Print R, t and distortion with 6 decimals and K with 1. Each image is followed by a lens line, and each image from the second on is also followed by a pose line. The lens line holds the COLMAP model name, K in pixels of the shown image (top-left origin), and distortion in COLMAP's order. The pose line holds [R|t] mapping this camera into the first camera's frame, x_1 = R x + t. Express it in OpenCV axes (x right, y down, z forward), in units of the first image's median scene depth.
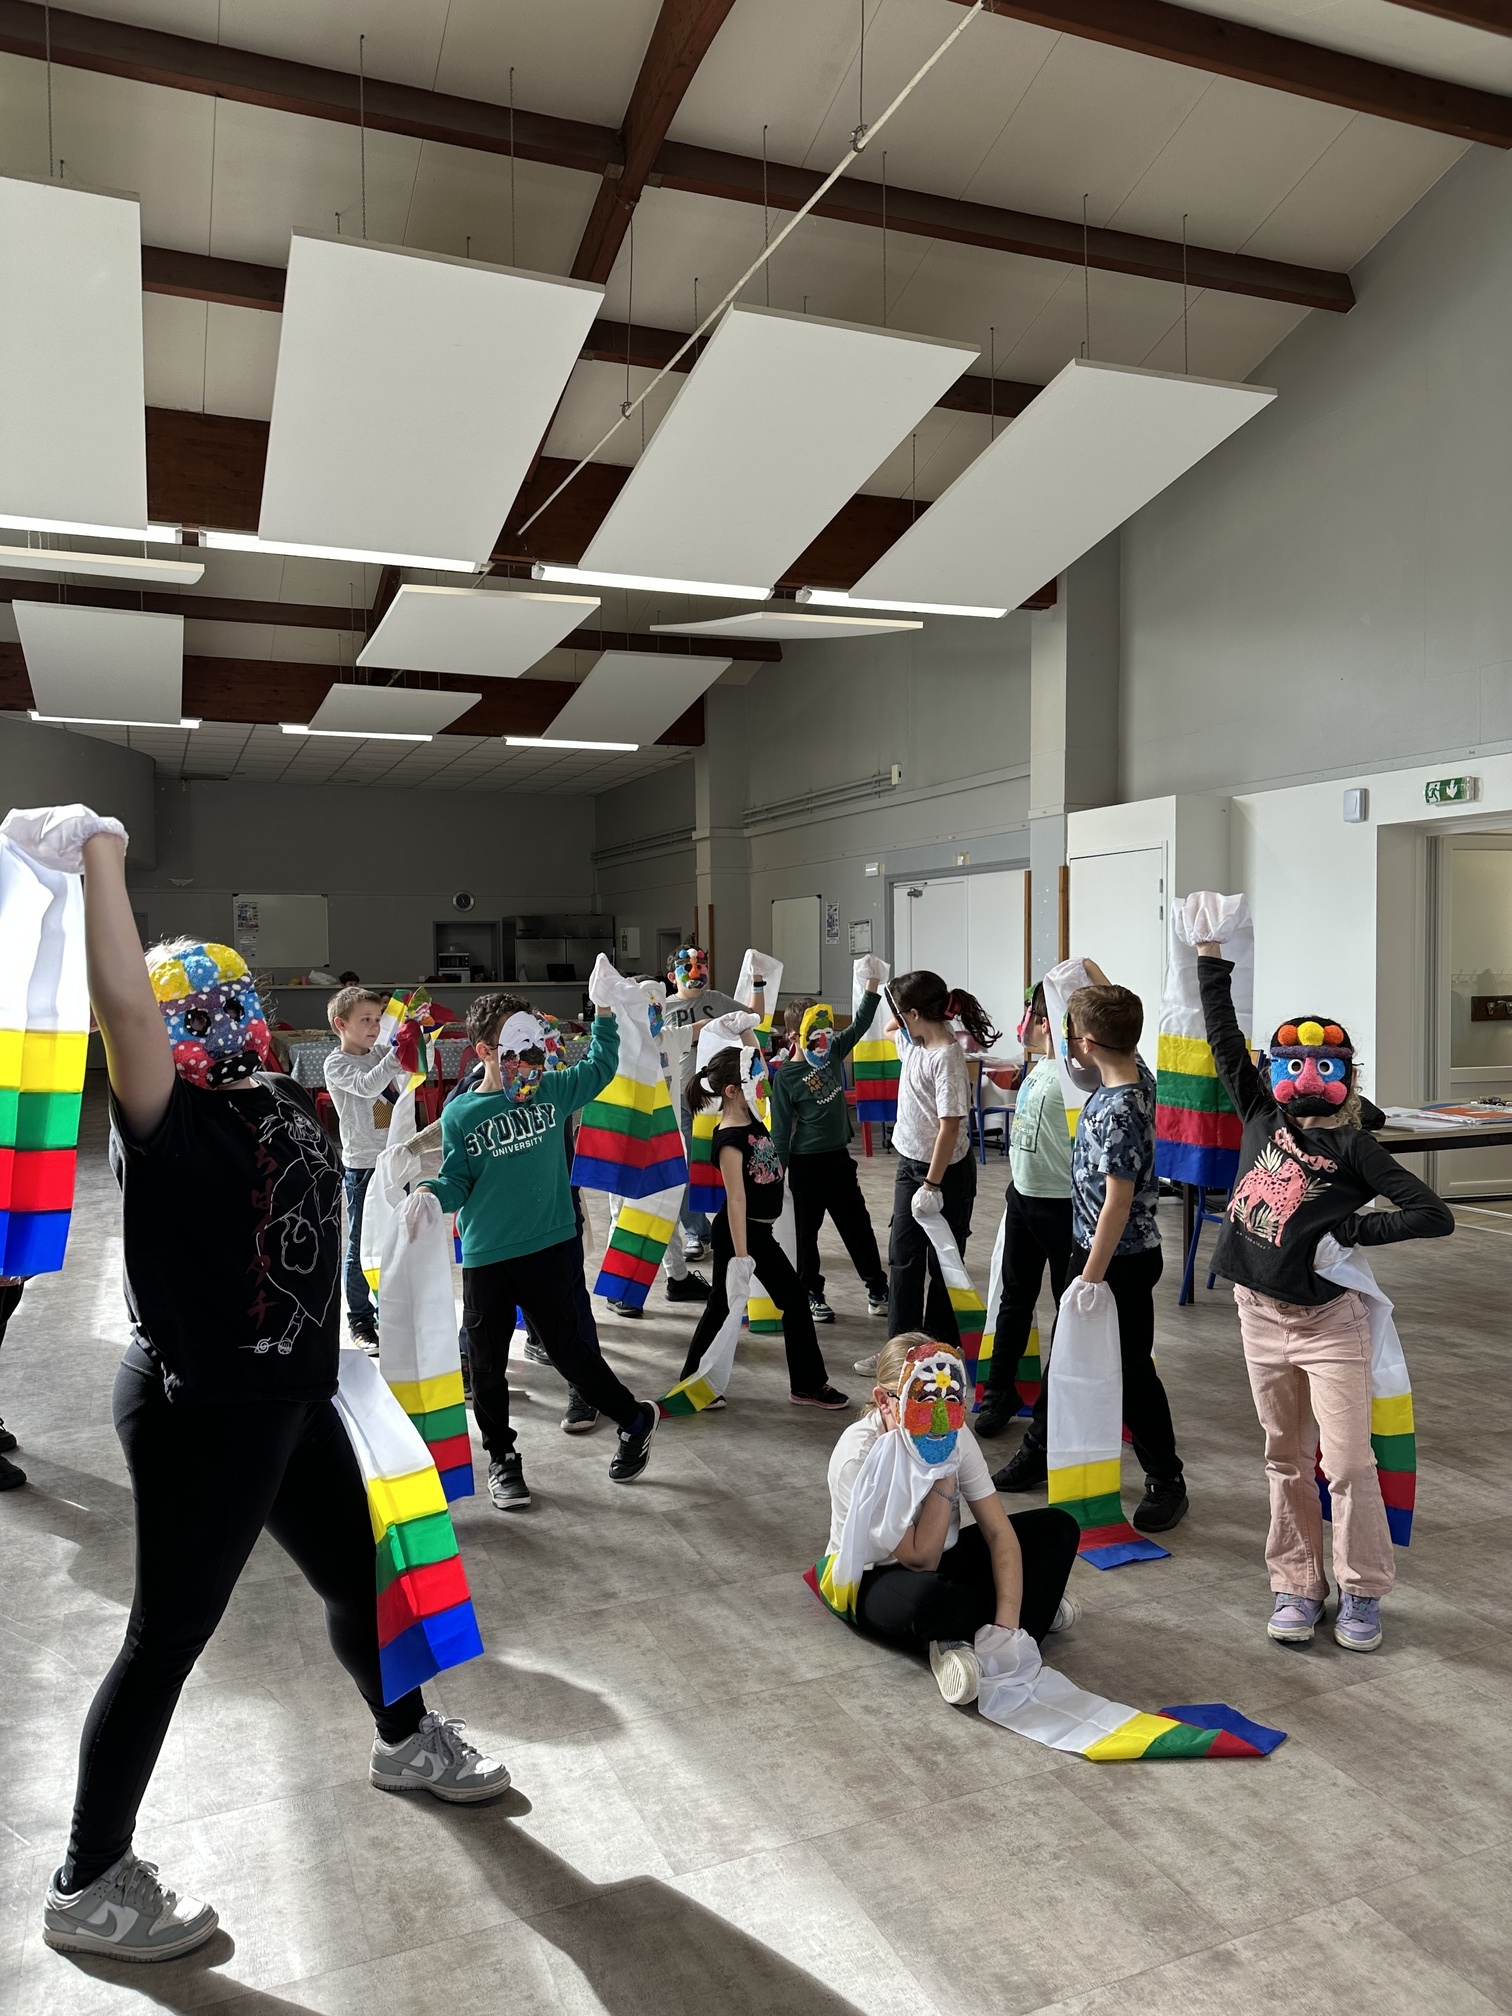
lens RADIAL K [[1421.3, 0, 739.4], [0, 1421.3, 1003.0], [0, 0, 1]] dist [0.085493, -0.114290]
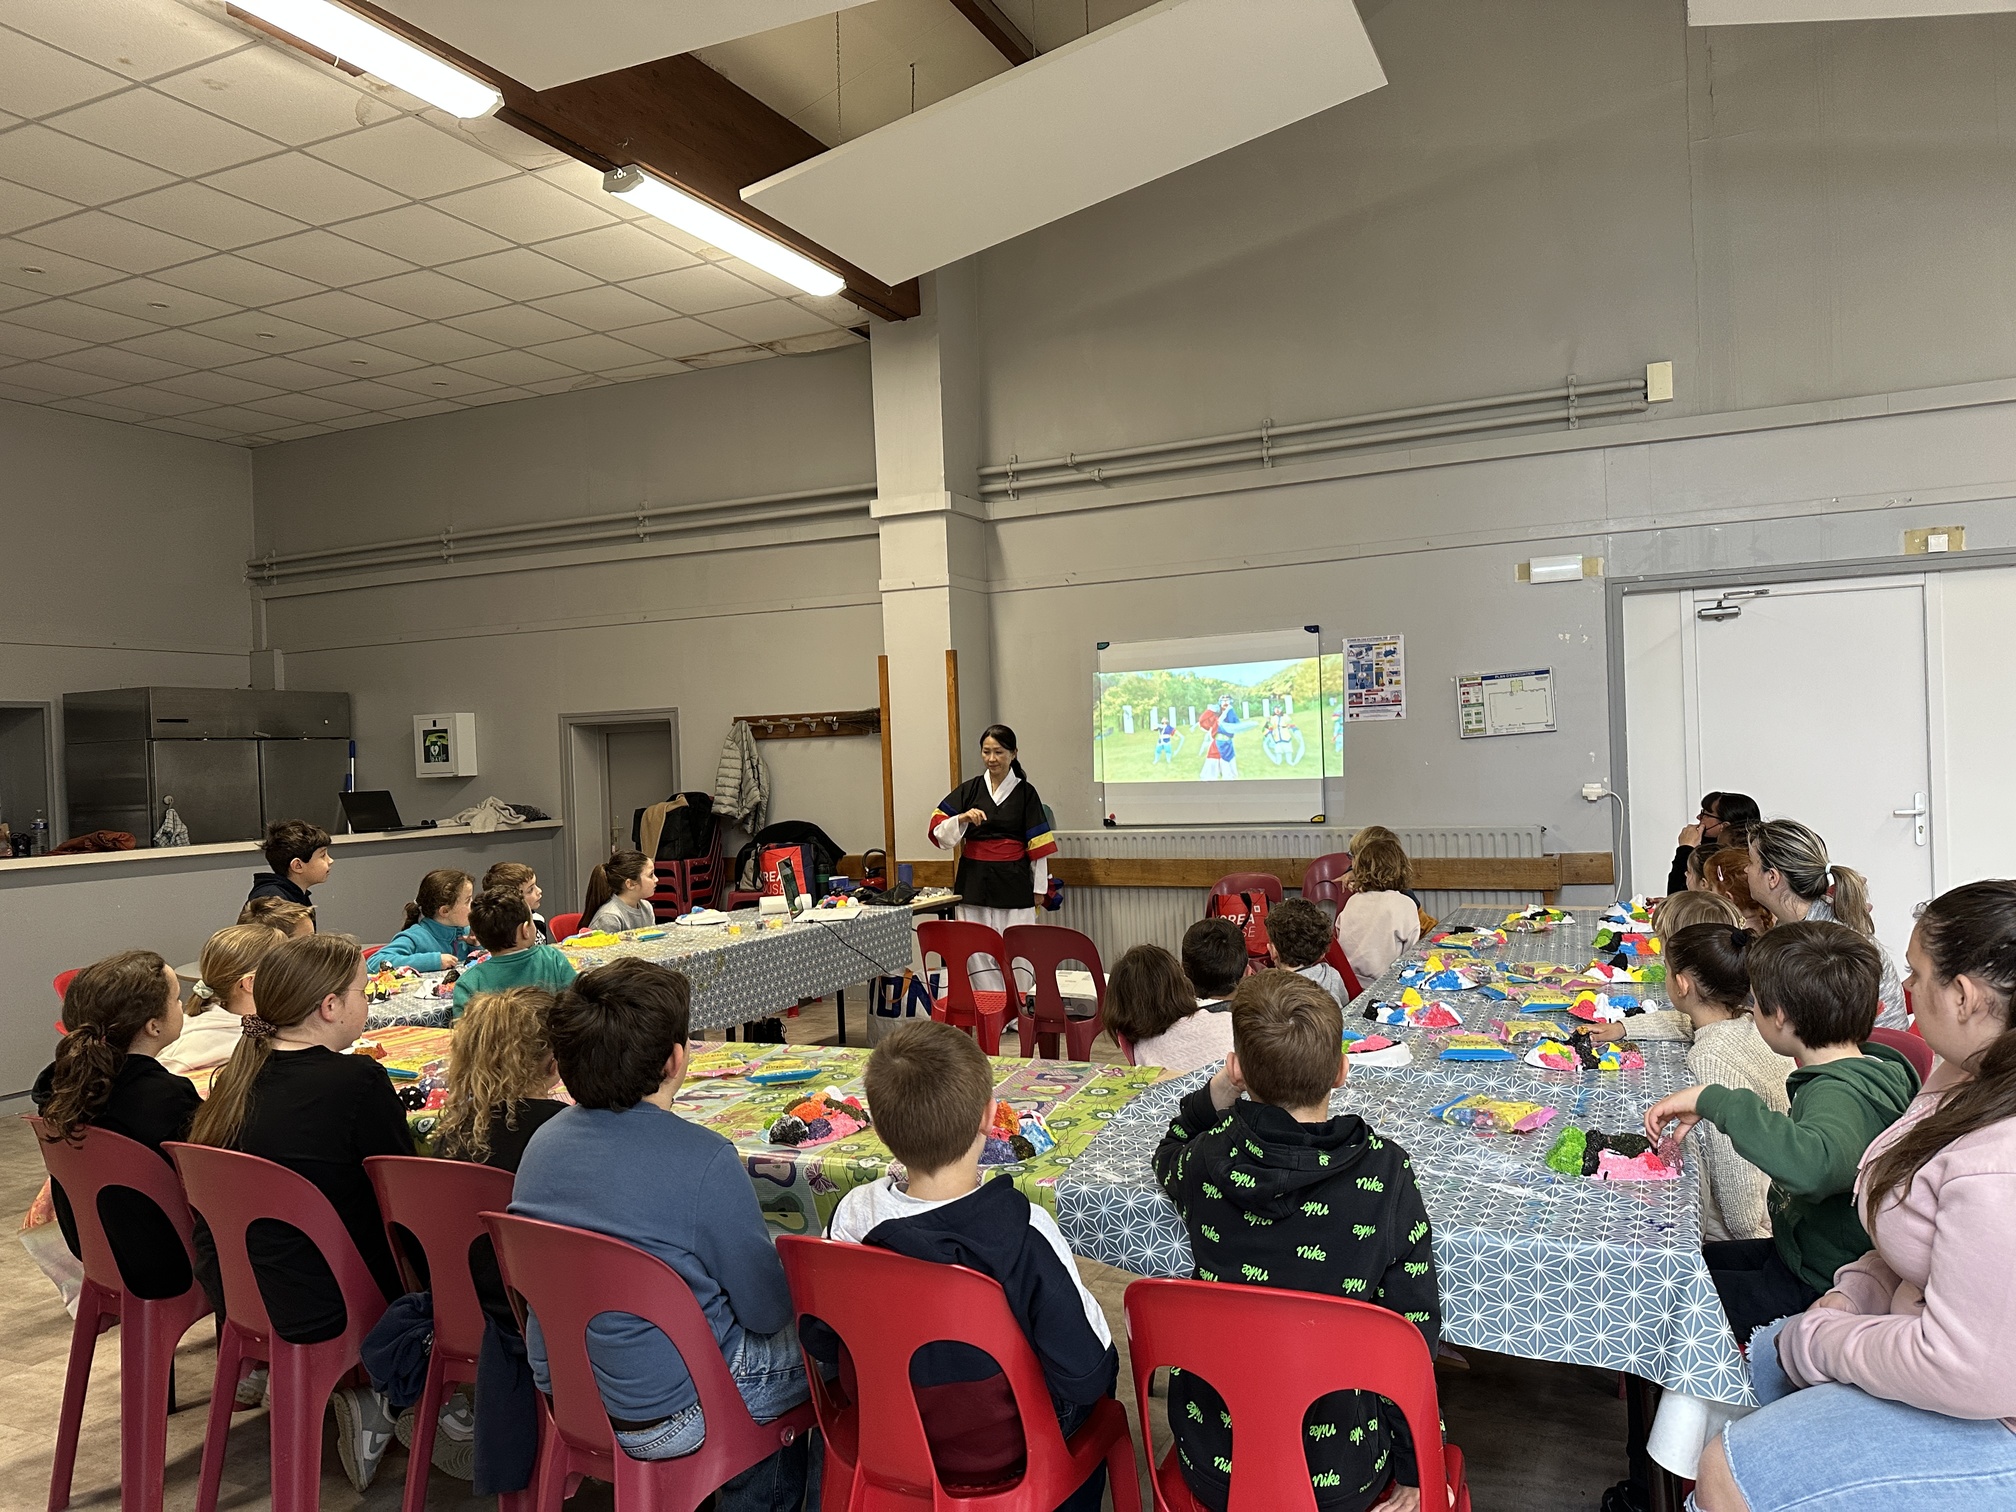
lens RADIAL K [[1379.9, 0, 1021.4], [0, 1379.9, 764.9], [0, 0, 1]] dist [0.075802, -0.107004]
pose [[0.727700, -0.028670, 0.685296, -0.613770], [0.053184, 0.998477, -0.014702, -0.041438], [-0.683831, 0.047145, 0.728116, 1.202018]]
